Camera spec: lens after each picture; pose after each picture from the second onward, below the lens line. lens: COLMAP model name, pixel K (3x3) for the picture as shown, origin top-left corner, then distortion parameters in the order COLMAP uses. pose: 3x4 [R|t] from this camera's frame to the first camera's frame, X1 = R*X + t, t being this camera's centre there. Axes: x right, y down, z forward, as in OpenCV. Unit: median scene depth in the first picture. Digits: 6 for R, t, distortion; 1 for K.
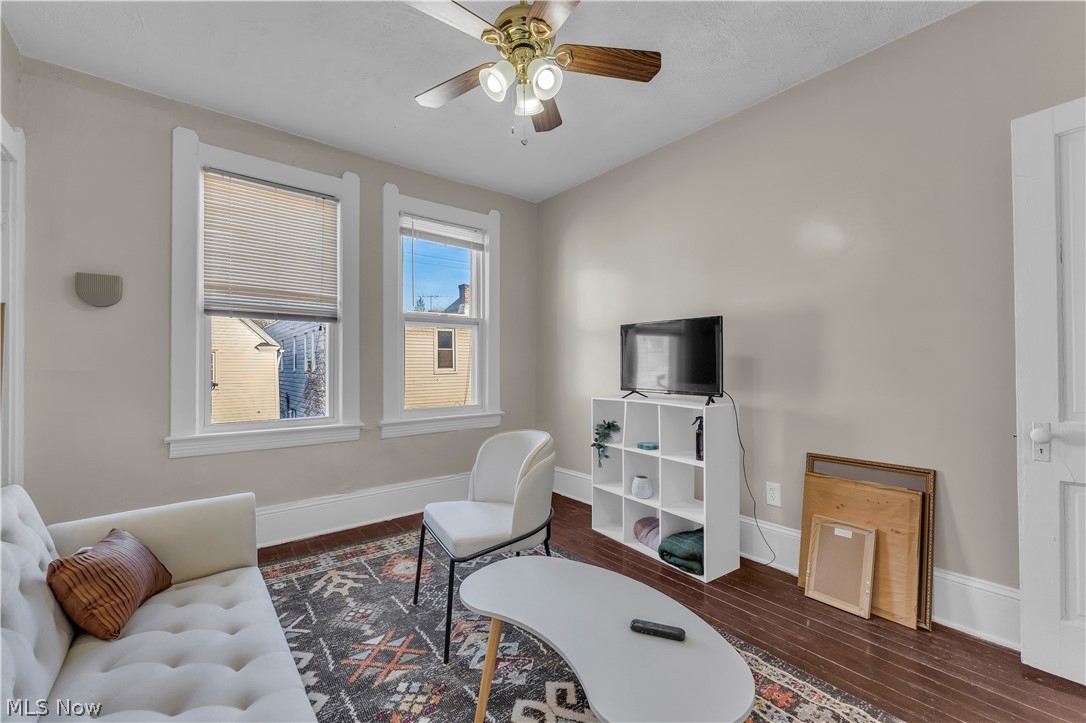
lens RADIAL K [[445.7, 0, 545.0], [0, 445.7, 362.7], [0, 0, 1]] dist [0.000936, -0.000052]
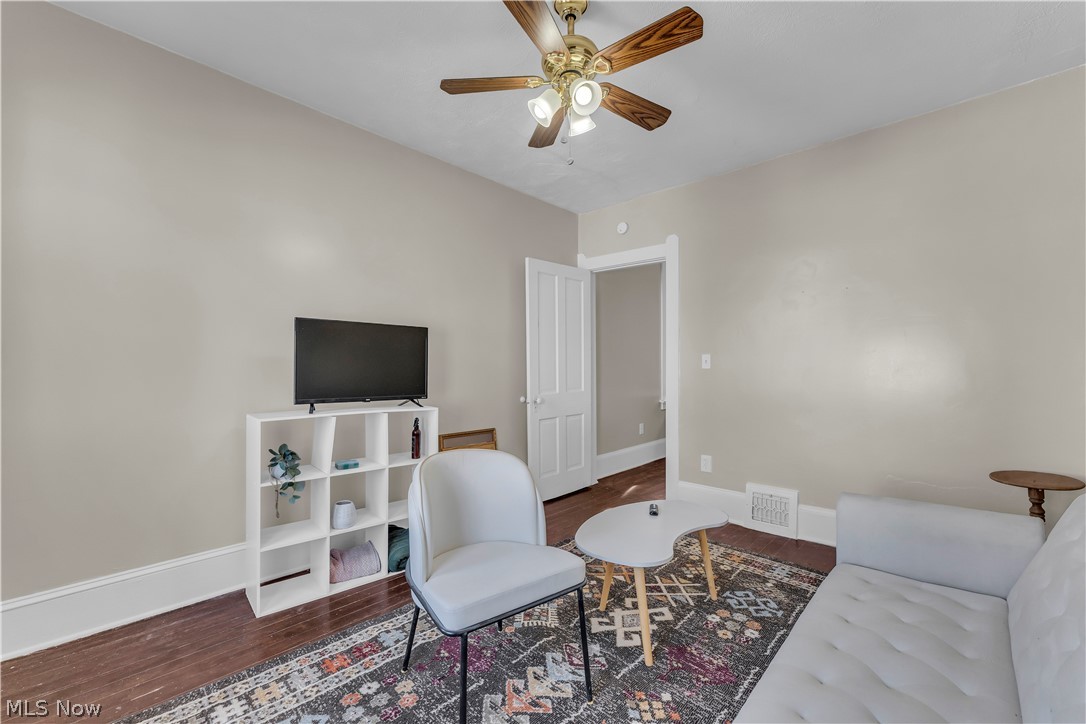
lens RADIAL K [[445.7, 0, 541.8], [0, 445.7, 364.2], [0, 0, 1]] dist [0.000936, -0.000052]
pose [[-0.130323, 0.008702, 0.991433, -0.628493], [-0.006190, 0.999935, -0.009590, -0.000244], [-0.991452, -0.007387, -0.130261, 0.688661]]
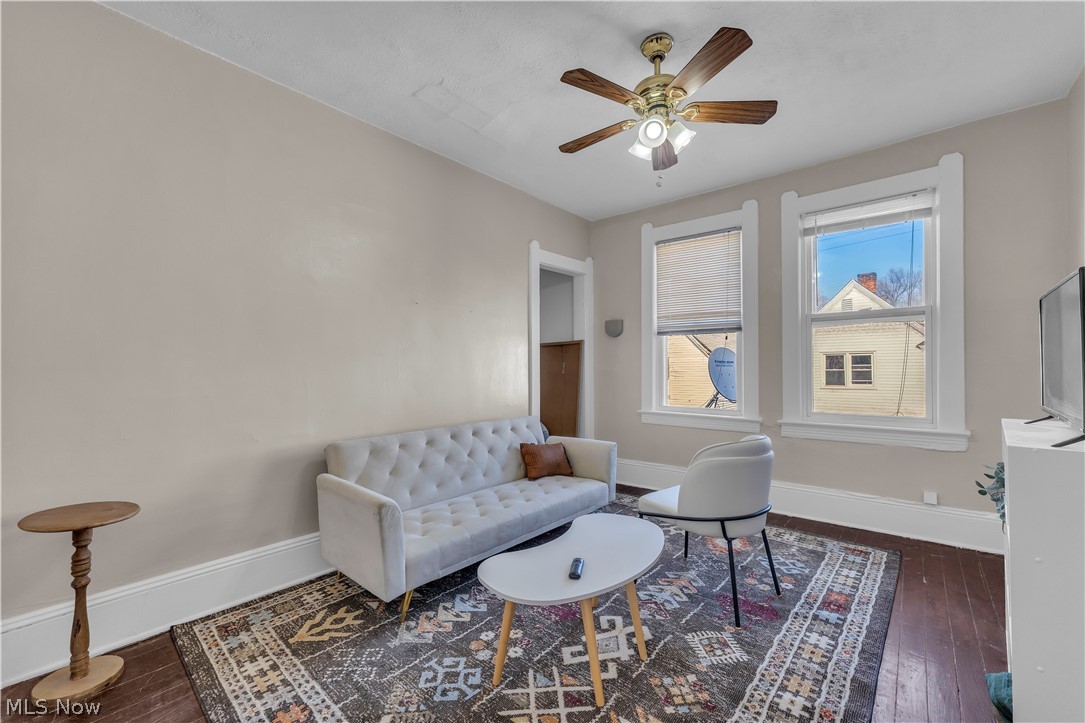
lens RADIAL K [[445.3, 0, 542.6], [0, 445.3, 366.3], [0, 0, 1]] dist [0.000936, -0.000052]
pose [[0.186994, -0.002987, -0.982357, 0.614385], [0.010156, 0.999948, -0.001107, -0.001295], [0.982309, -0.009769, 0.187014, 0.262890]]
